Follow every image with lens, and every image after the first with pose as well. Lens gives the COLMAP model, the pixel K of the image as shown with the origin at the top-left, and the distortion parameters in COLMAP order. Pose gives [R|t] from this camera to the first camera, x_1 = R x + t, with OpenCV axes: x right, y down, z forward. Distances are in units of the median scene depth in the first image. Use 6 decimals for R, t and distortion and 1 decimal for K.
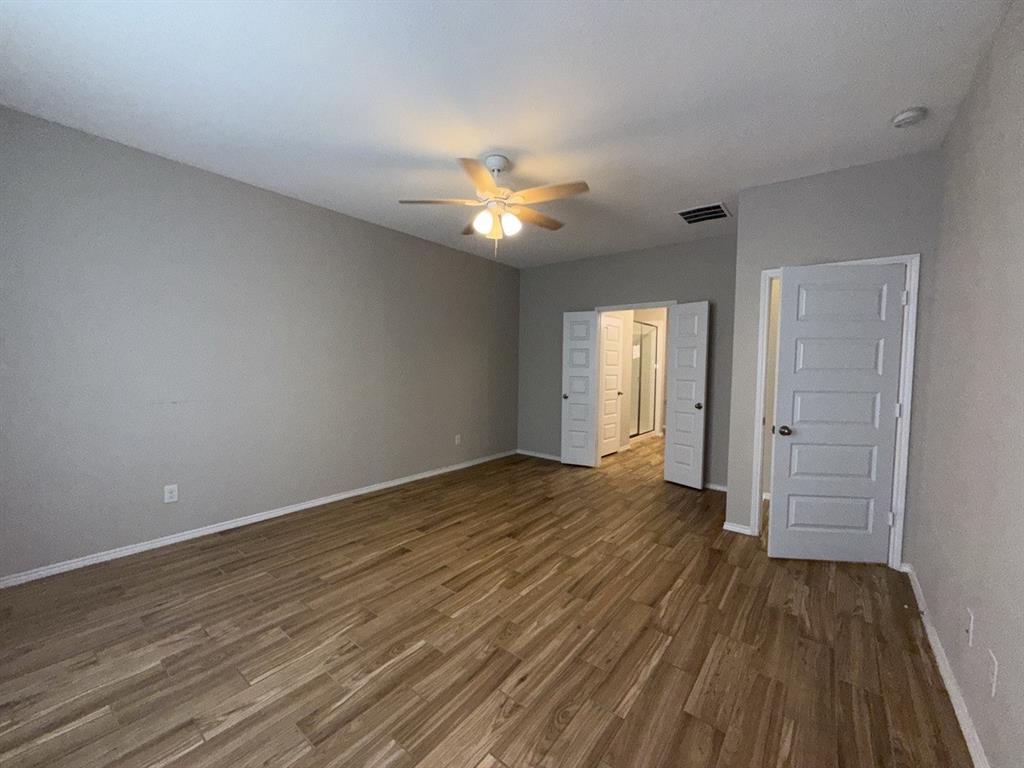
lens RADIAL K [[408.8, 0, 512.0], [0, 408.8, 384.0], [0, 0, 1]] dist [-0.001391, 0.000614]
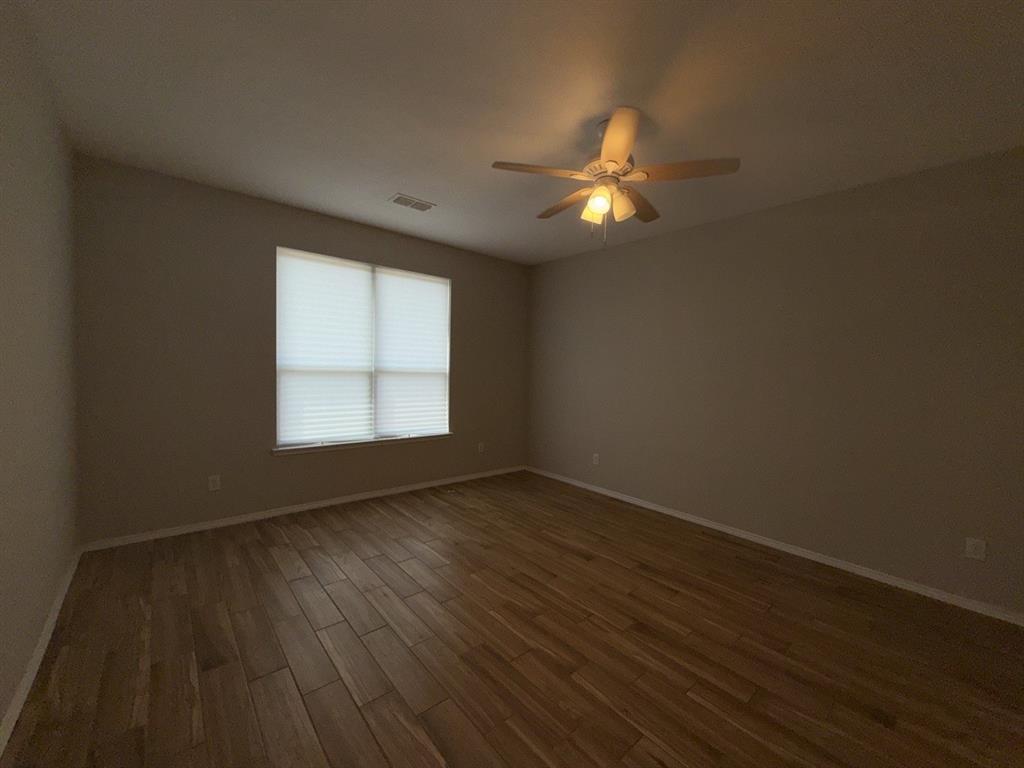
lens RADIAL K [[408.8, 0, 512.0], [0, 408.8, 384.0], [0, 0, 1]] dist [-0.001391, 0.000614]
pose [[-0.188031, 0.015593, -0.982039, 0.830791], [-0.084844, 0.995878, 0.032058, -0.046759], [0.978492, 0.089348, -0.185933, 1.033327]]
